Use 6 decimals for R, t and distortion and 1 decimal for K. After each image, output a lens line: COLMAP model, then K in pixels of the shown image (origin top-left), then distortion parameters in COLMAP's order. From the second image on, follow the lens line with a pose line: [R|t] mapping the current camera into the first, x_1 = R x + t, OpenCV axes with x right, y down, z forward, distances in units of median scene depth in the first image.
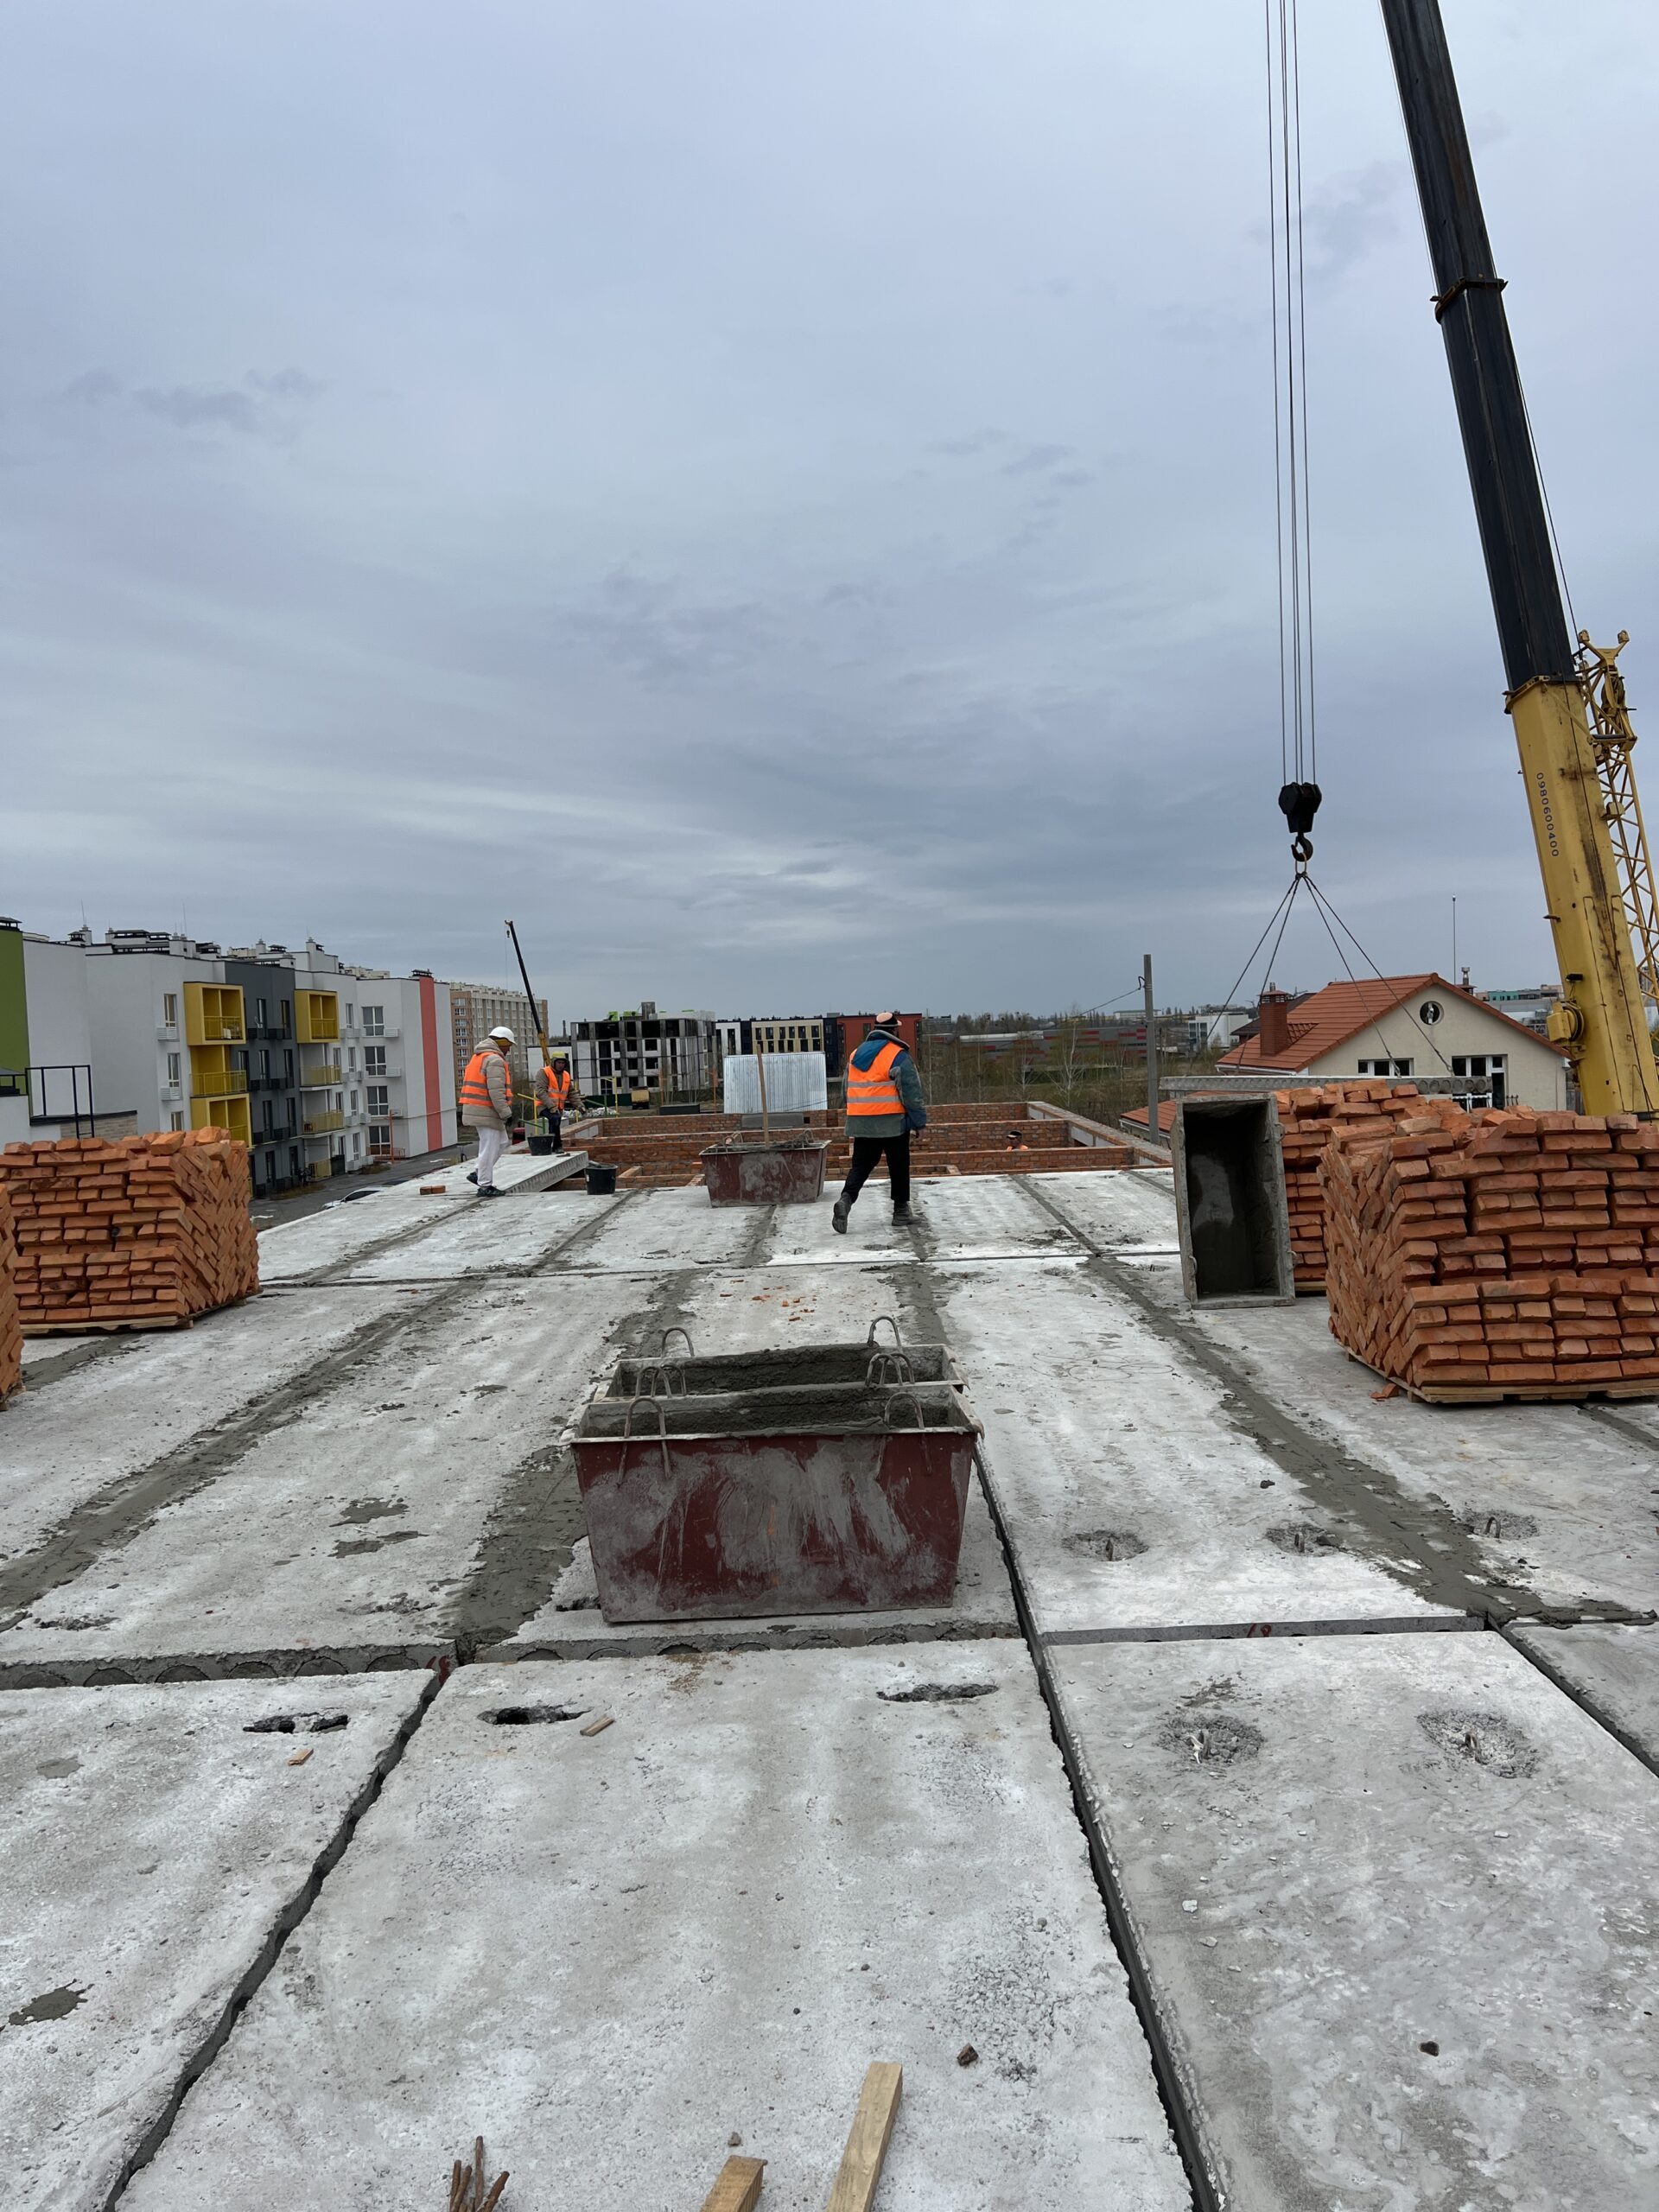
lens RADIAL K [[1650.4, 0, 829.5], [0, 1650.4, 1092.3], [0, 0, 1]] dist [0.068168, -0.083899]
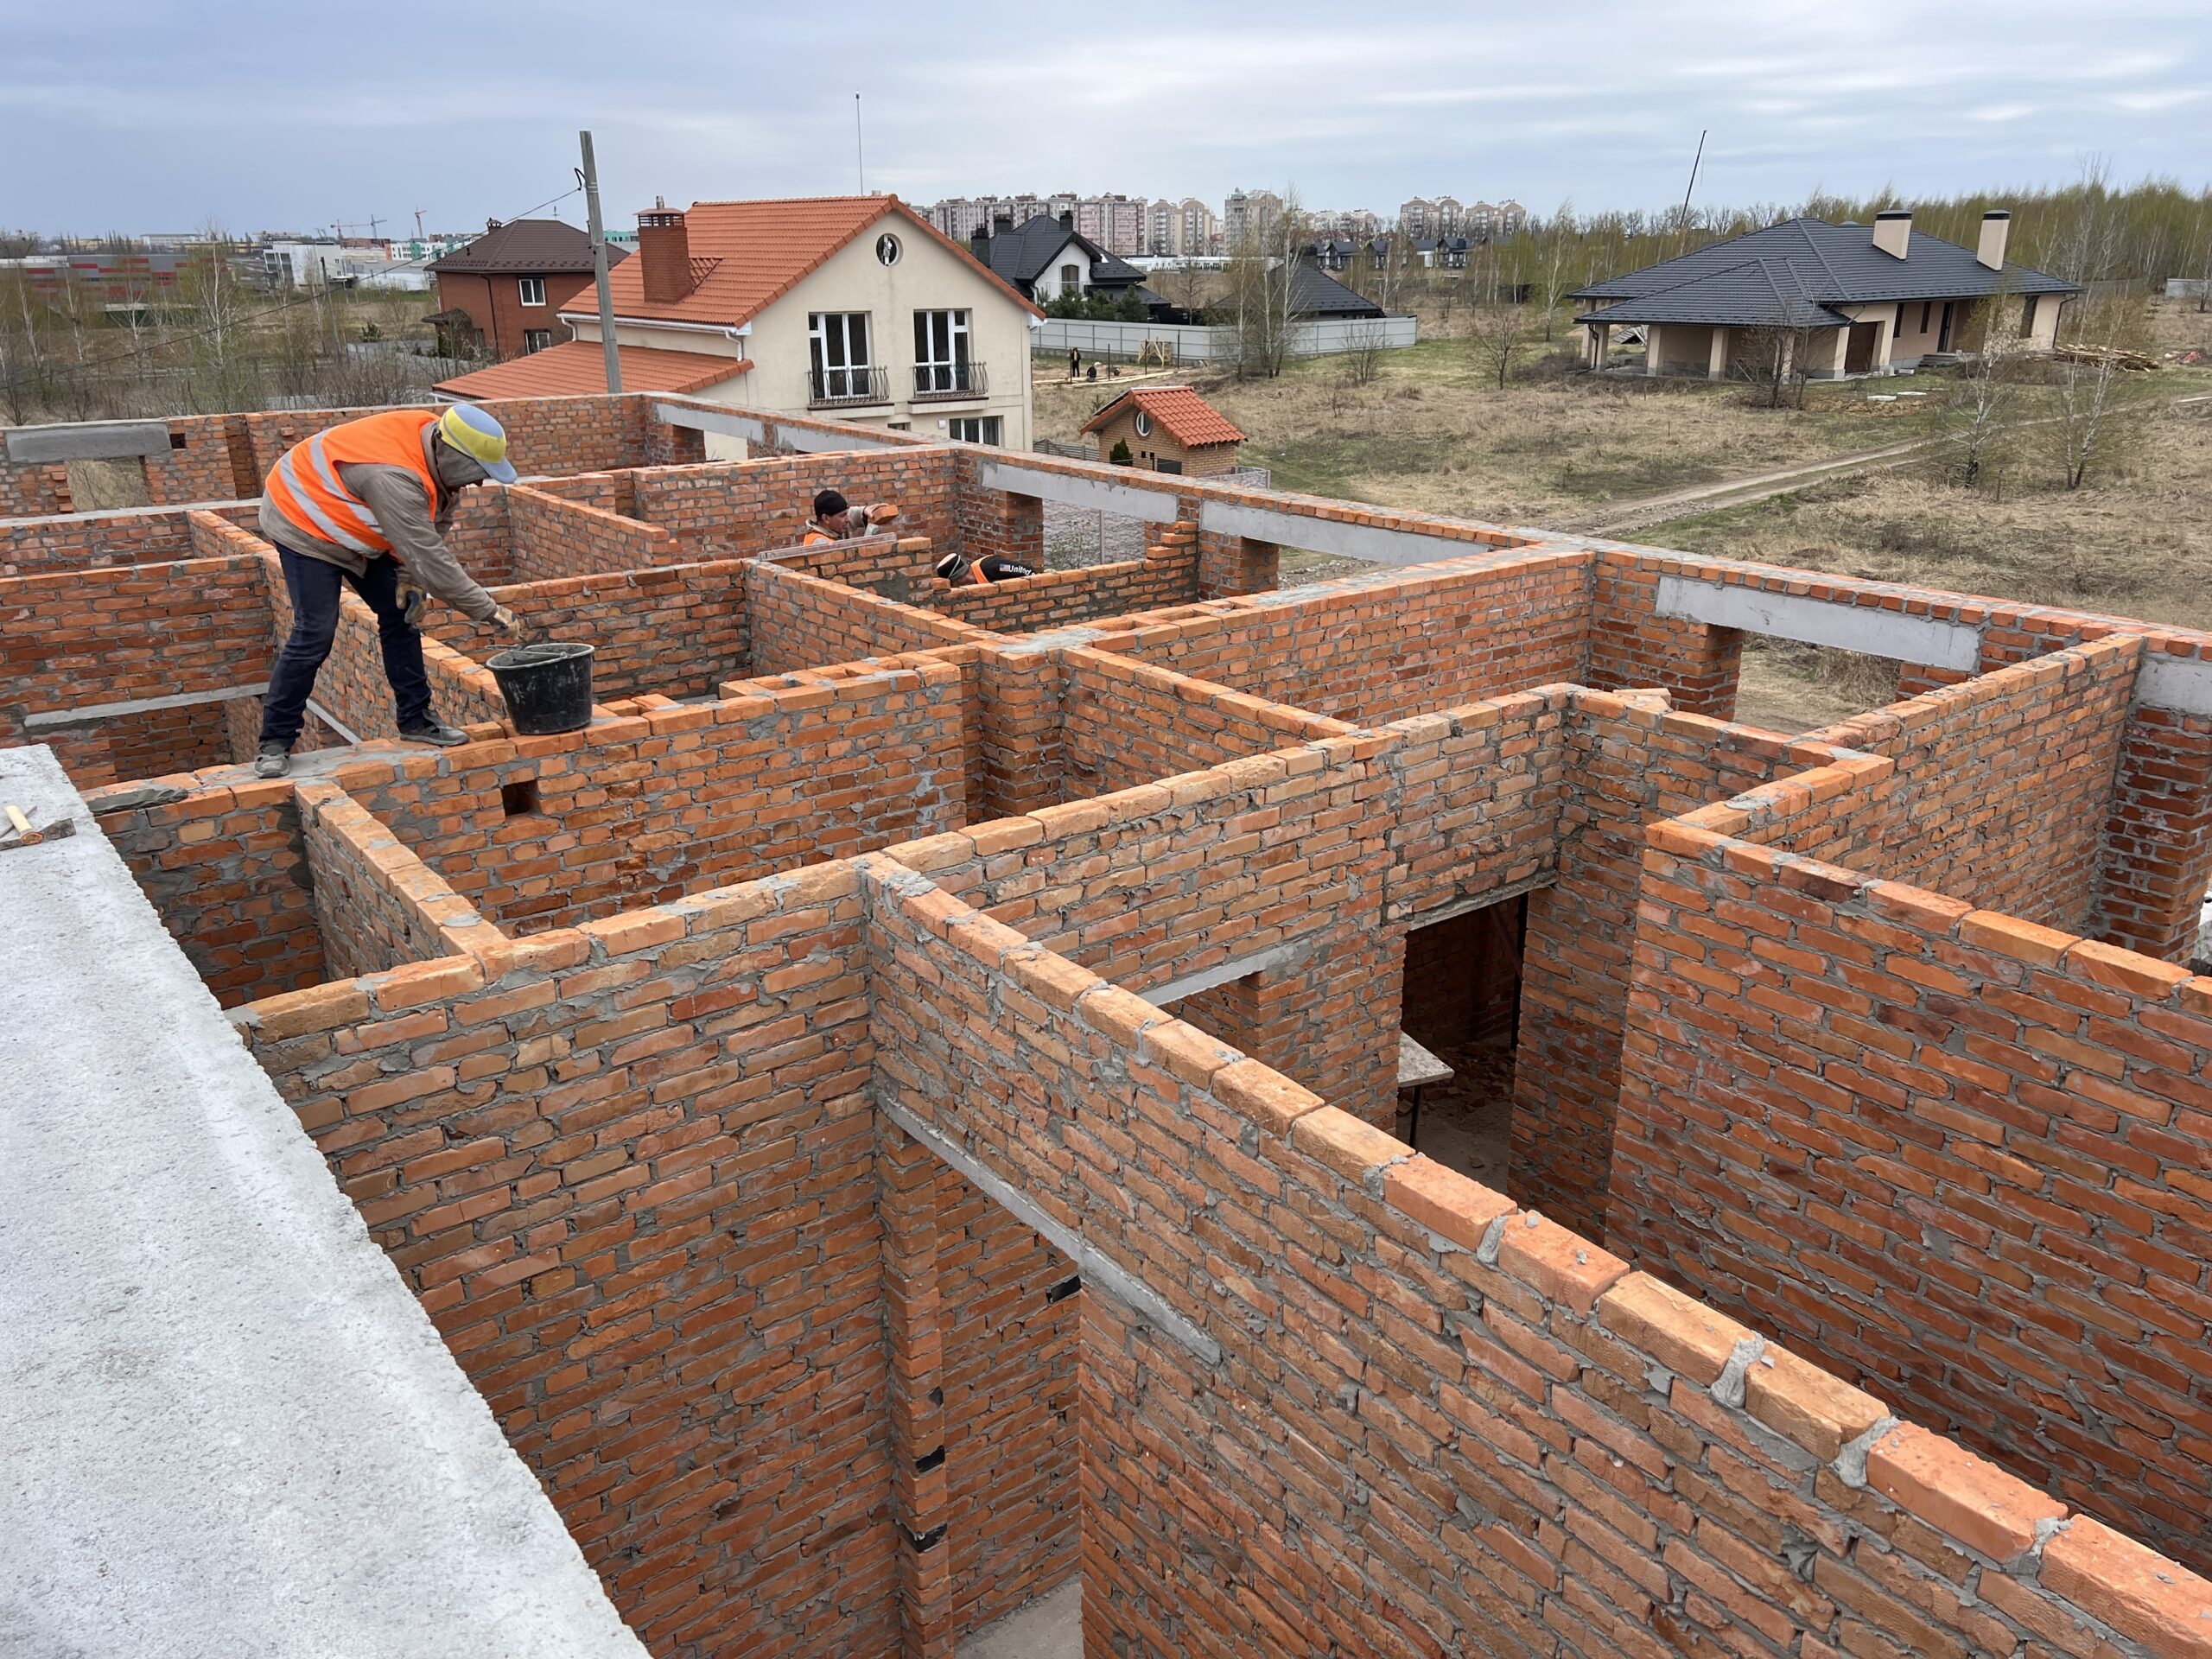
lens RADIAL K [[1650.4, 0, 1121.8], [0, 1650.4, 842.5], [0, 0, 1]] dist [0.068168, -0.083899]
pose [[0.777195, -0.178229, 0.603492, -0.031324], [-0.003356, 0.957863, 0.287207, -0.002908], [-0.629251, -0.225241, 0.743848, 0.134408]]
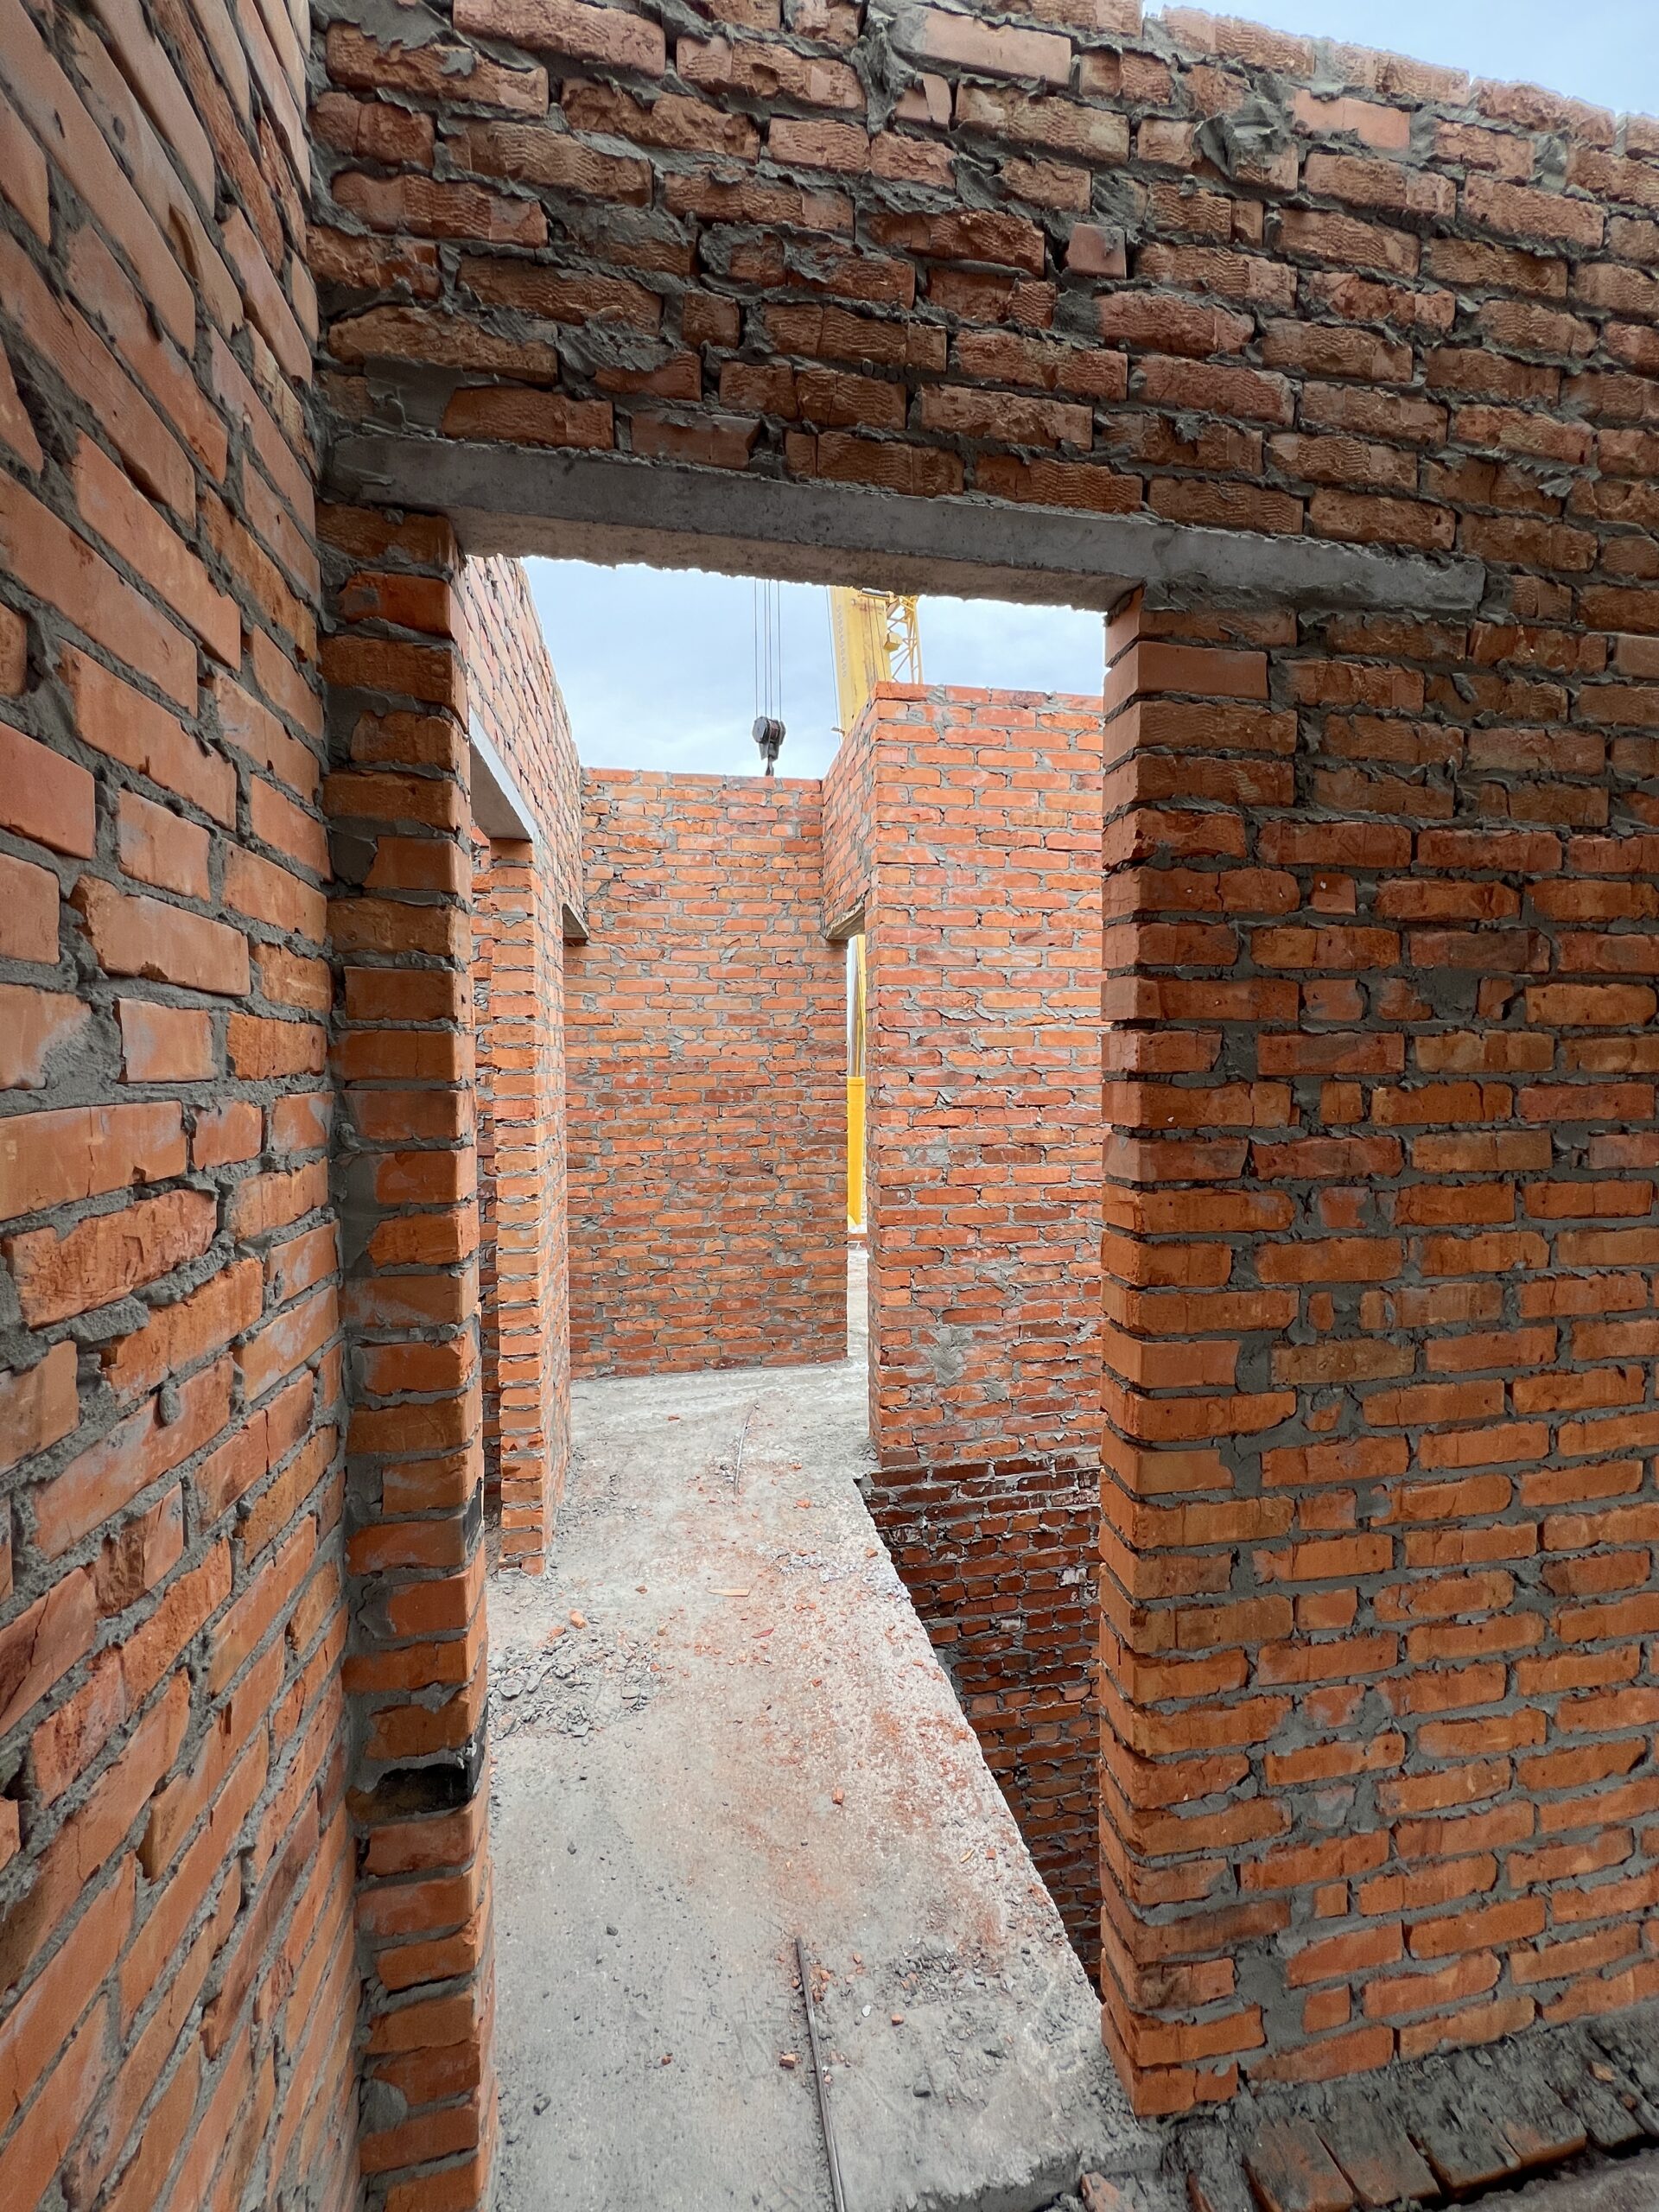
lens RADIAL K [[882.5, 0, 827.1], [0, 882.5, 1096.1], [0, 0, 1]] dist [-0.002301, -0.000095]
pose [[-0.198889, 0.014770, 0.979911, -0.022682], [0.052931, 0.998589, -0.004308, 0.018187], [-0.978591, 0.051011, -0.199391, 0.160879]]
